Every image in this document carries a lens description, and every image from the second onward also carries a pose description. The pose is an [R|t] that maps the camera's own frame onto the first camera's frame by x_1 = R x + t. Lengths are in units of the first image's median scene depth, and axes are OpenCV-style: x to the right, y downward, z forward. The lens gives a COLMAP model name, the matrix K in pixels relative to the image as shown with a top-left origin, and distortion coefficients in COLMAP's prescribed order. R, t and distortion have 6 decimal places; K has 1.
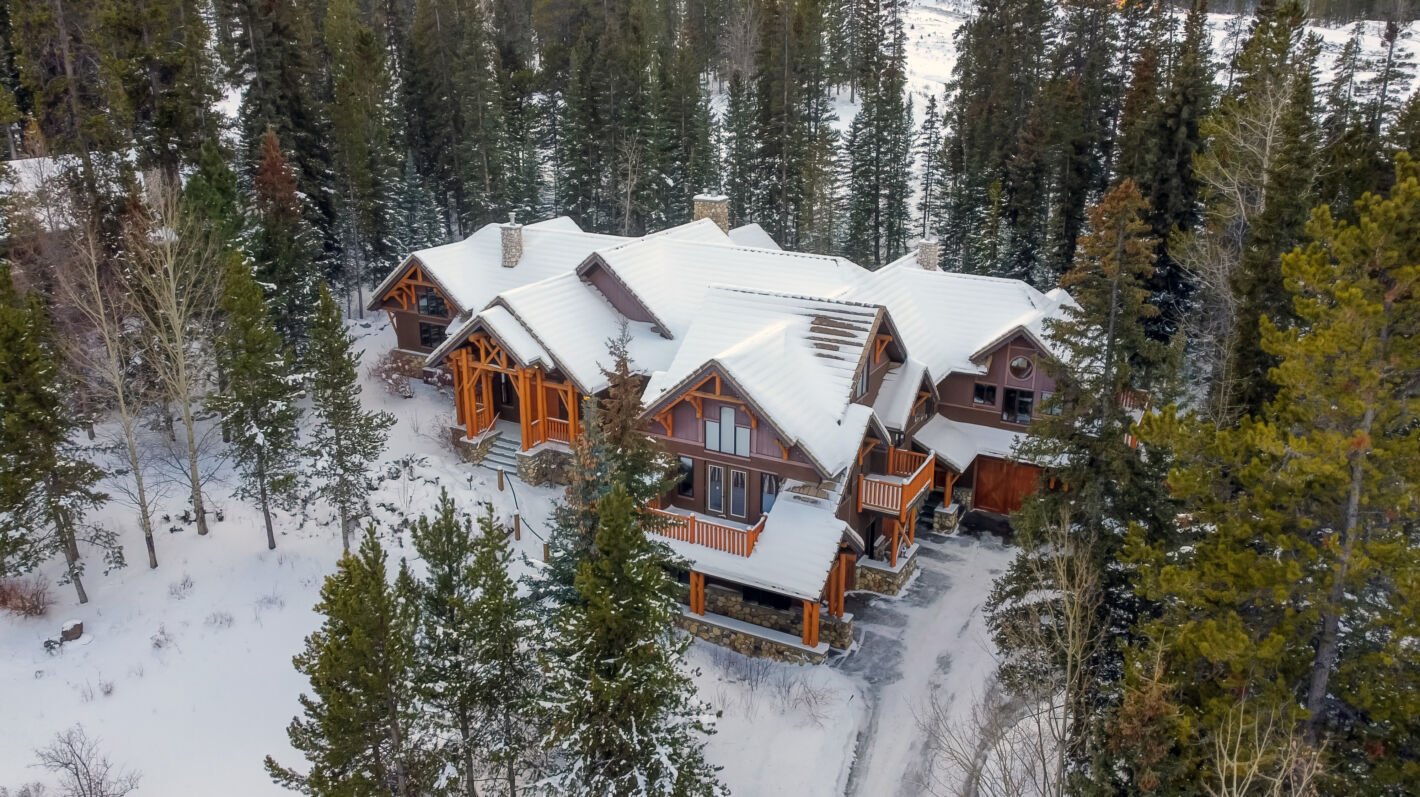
lens RADIAL K [[1066.2, 0, 710.0], [0, 1066.2, 398.0], [0, 0, 1]] dist [-0.010098, -0.005034]
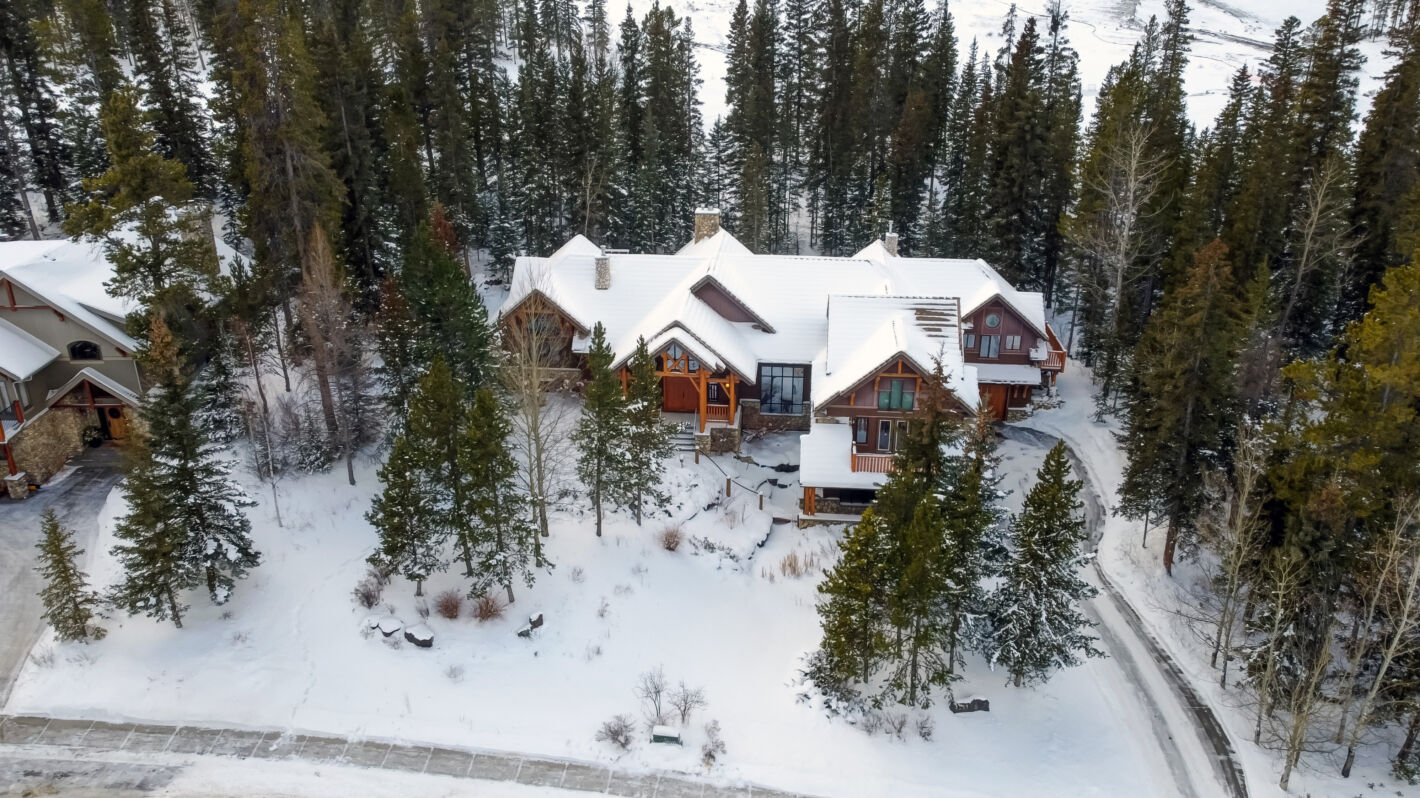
lens RADIAL K [[1066.2, 0, 709.1], [0, 1066.2, 397.9], [0, 0, 1]] dist [-0.010098, -0.005034]
pose [[0.919543, -0.155963, 0.360717, -0.695761], [0.128340, 0.986730, 0.099466, -0.135144], [-0.371444, -0.045169, 0.927356, -0.261789]]
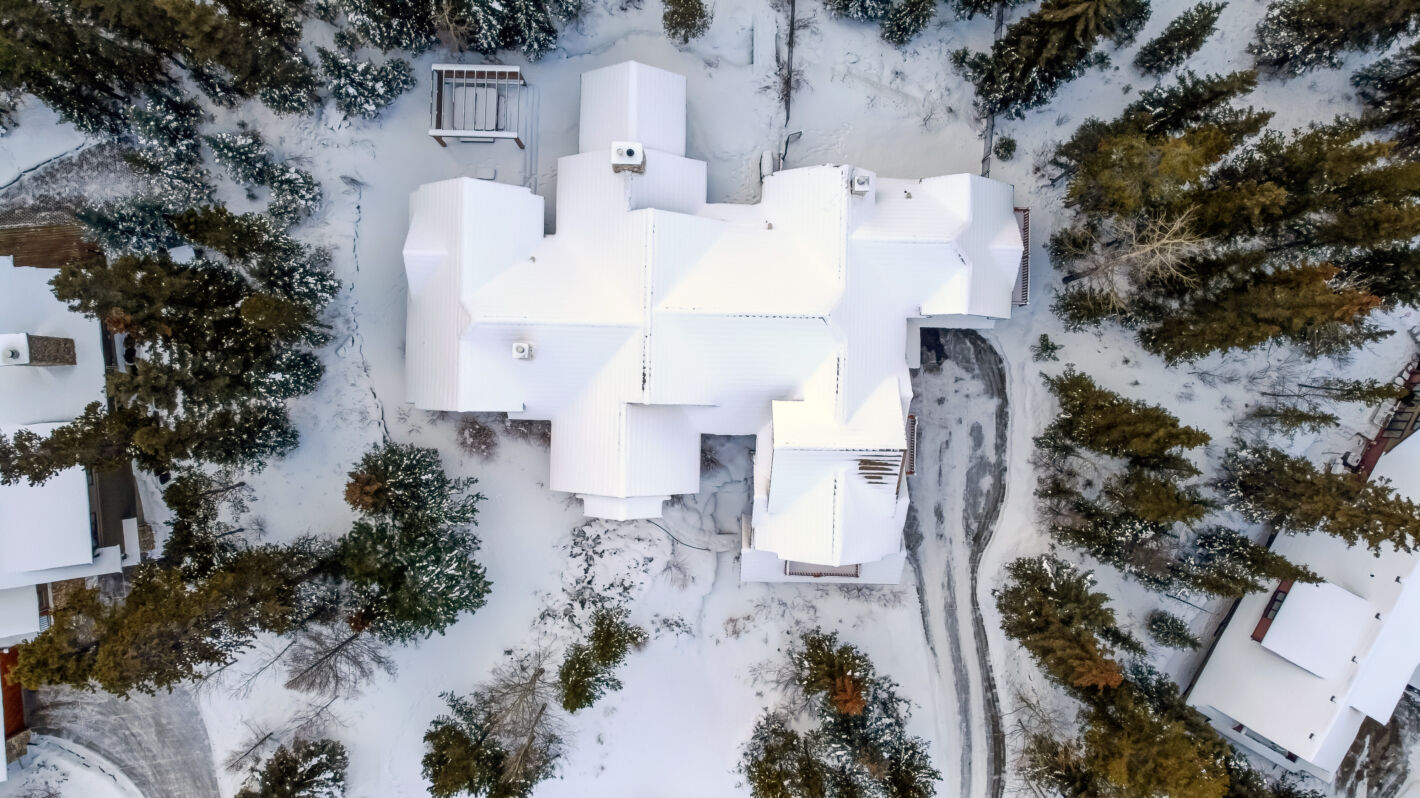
lens RADIAL K [[1066.2, 0, 709.6], [0, 1066.2, 399.2], [0, 0, 1]] dist [-0.010098, -0.005034]
pose [[0.891982, -0.451931, 0.011254, -0.062328], [0.132395, 0.284951, 0.949355, -1.471325], [-0.432250, -0.845317, 0.314005, 0.680517]]
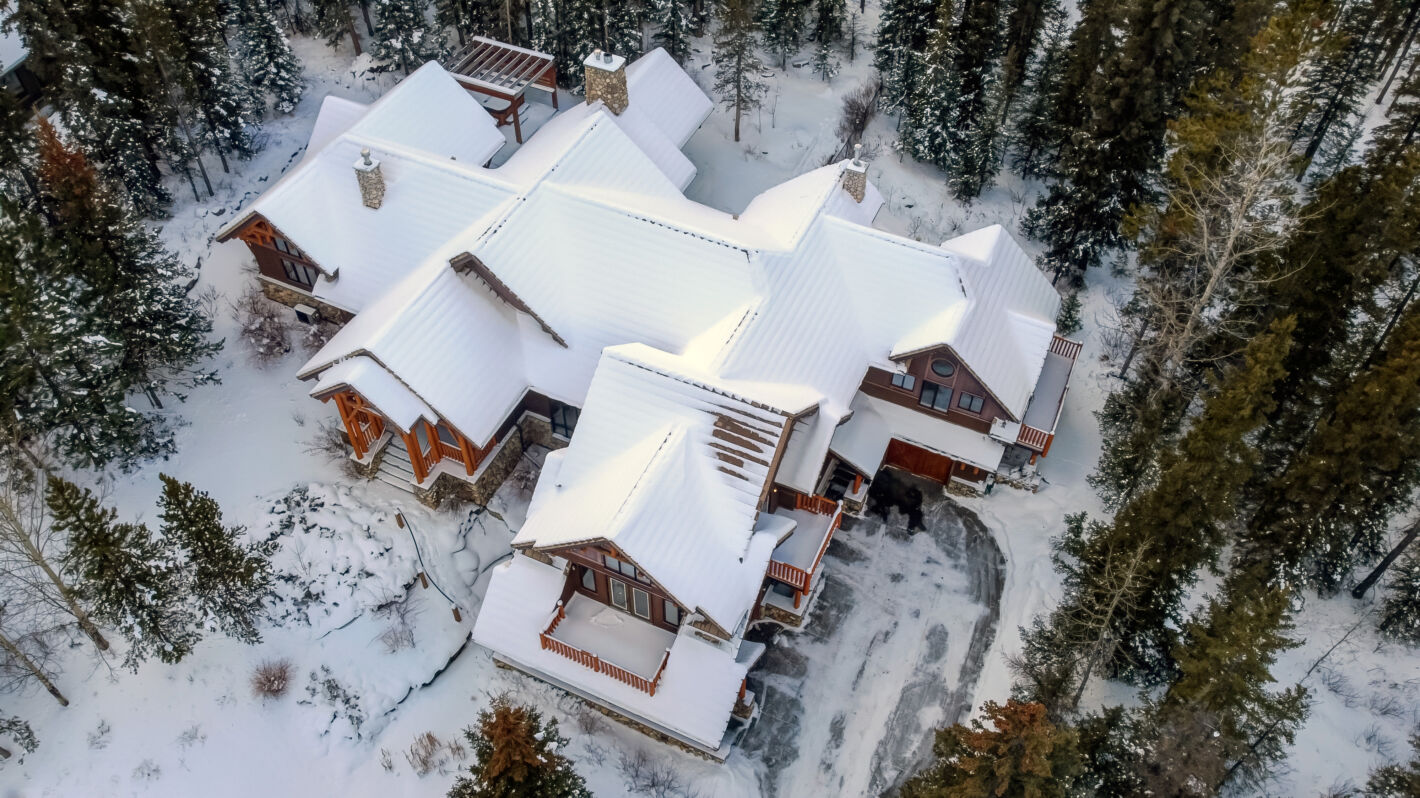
lens RADIAL K [[1066.2, 0, 709.6], [0, 1066.2, 395.9], [0, 0, 1]] dist [-0.010098, -0.005034]
pose [[0.998140, -0.040828, 0.045280, 0.049115], [0.013312, 0.870698, 0.491637, -0.525081], [-0.059498, -0.490120, 0.869622, 0.207256]]
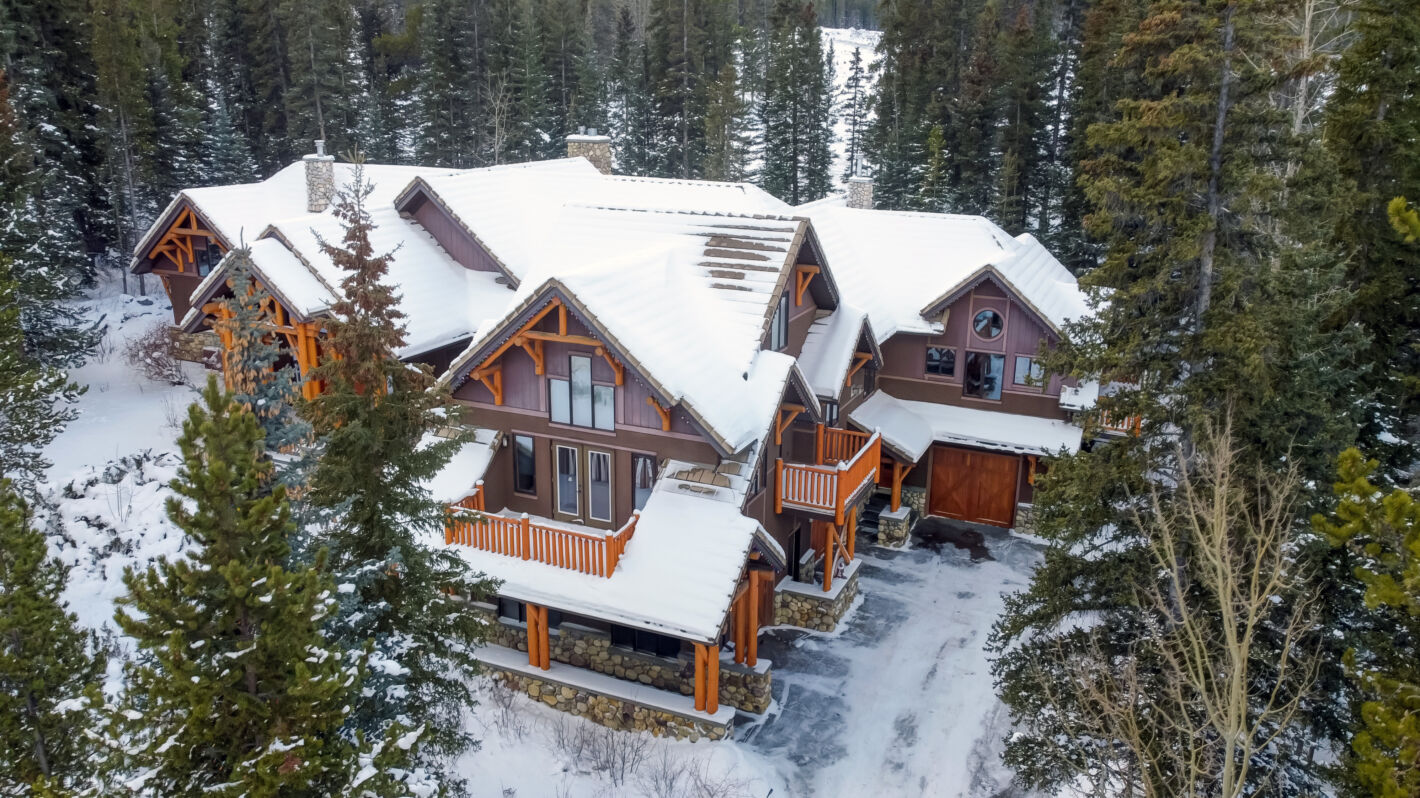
lens RADIAL K [[1066.2, 0, 709.4], [0, 1066.2, 398.9], [0, 0, 1]] dist [-0.010098, -0.005034]
pose [[0.997329, -0.013152, 0.071849, 0.044348], [0.016012, 0.999096, -0.039382, 0.057276], [-0.071267, 0.040428, 0.996638, 0.292937]]
